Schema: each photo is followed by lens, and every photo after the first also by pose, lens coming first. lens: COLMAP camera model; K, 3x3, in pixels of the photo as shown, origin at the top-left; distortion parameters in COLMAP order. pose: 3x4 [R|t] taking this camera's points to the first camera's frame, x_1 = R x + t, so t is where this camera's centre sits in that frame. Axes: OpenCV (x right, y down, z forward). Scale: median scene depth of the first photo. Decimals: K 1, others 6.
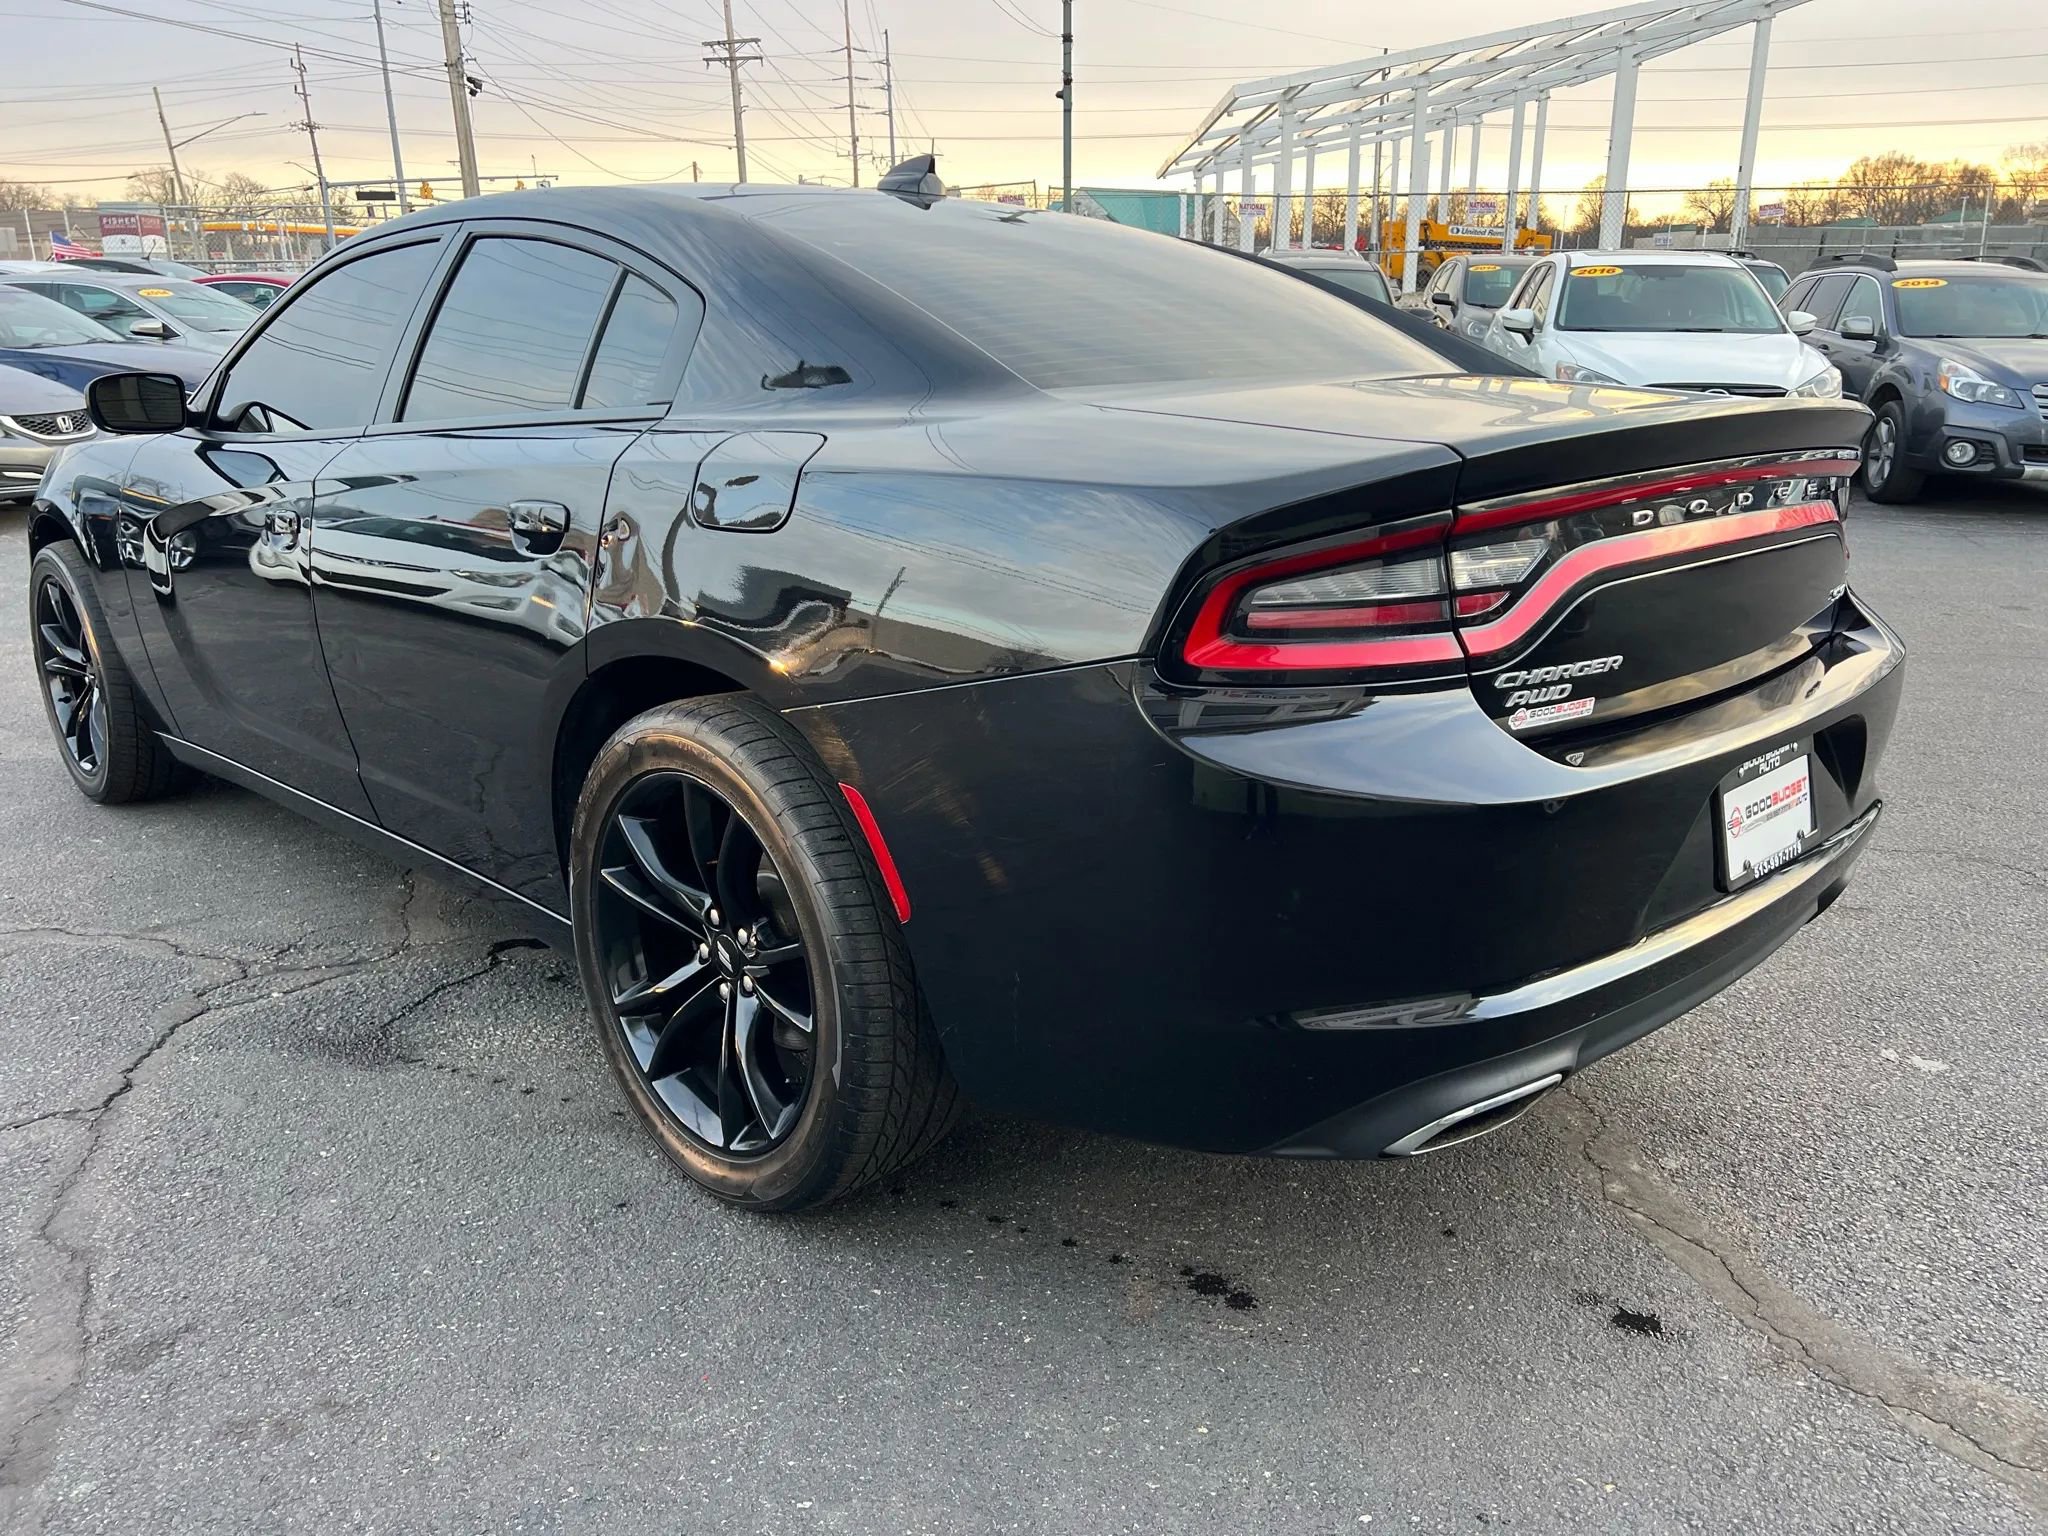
lens RADIAL K [[1576.6, 0, 1045.3], [0, 1576.6, 762.1], [0, 0, 1]] dist [0.044629, -0.053802]
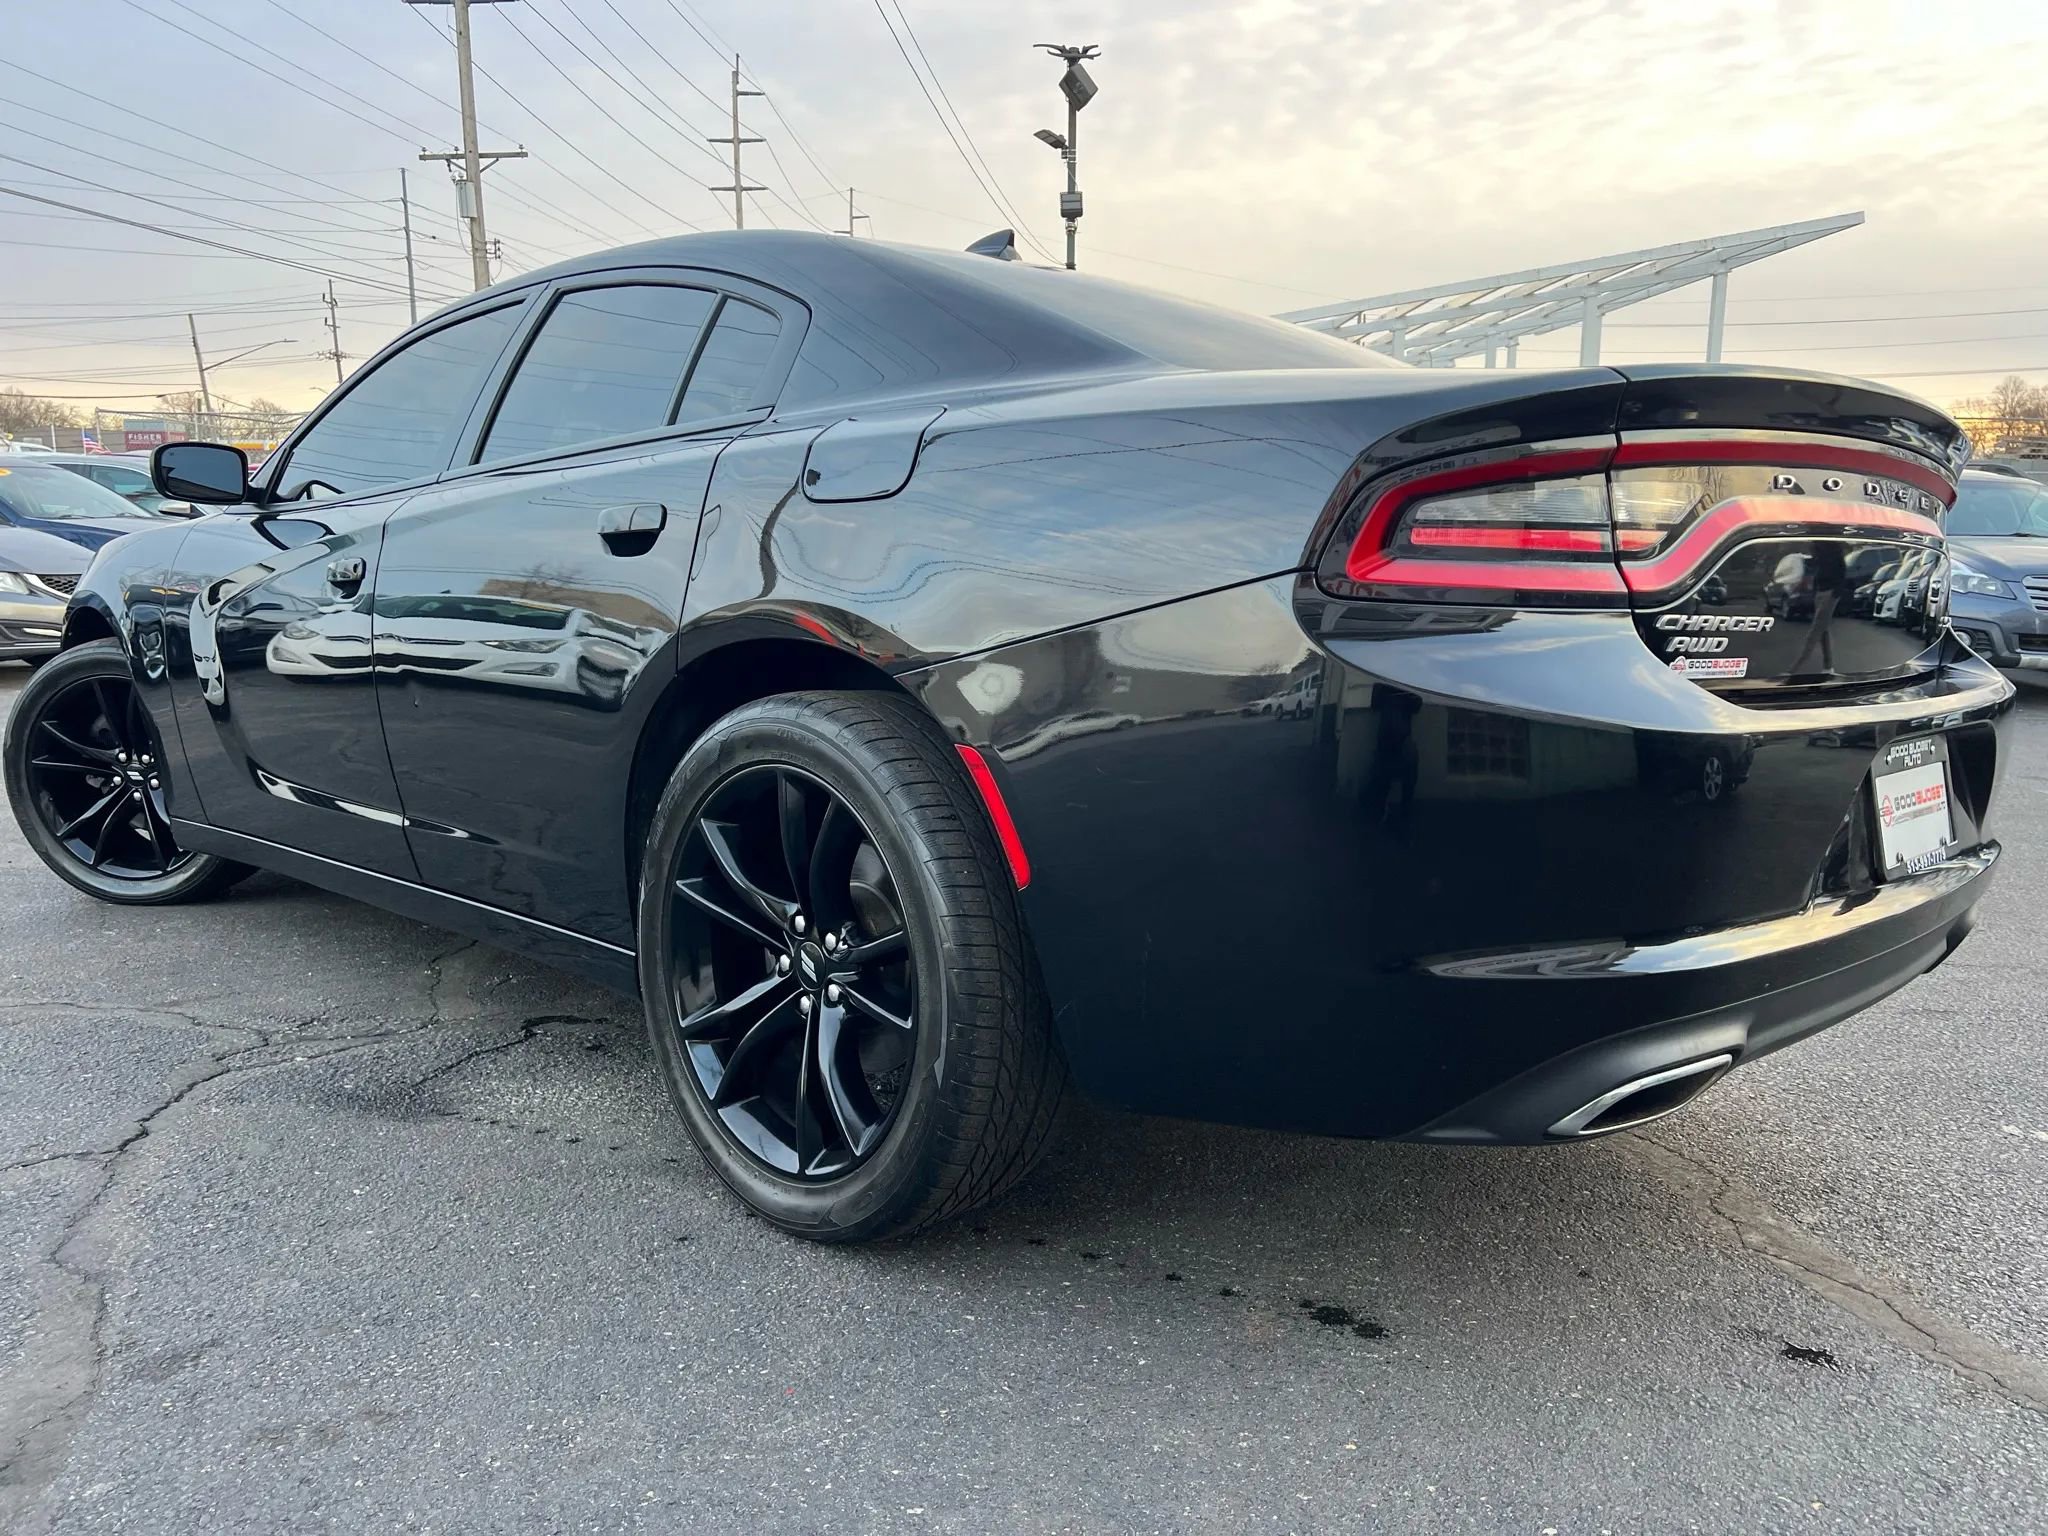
lens RADIAL K [[1561.8, 0, 1024.1], [0, 1561.8, 786.4], [0, 0, 1]] dist [0.043730, -0.051472]
pose [[0.999790, 0.019261, 0.006983, -0.086640], [-0.018097, 0.990031, -0.139686, 0.155209], [-0.009603, 0.139530, 0.990171, 0.058137]]
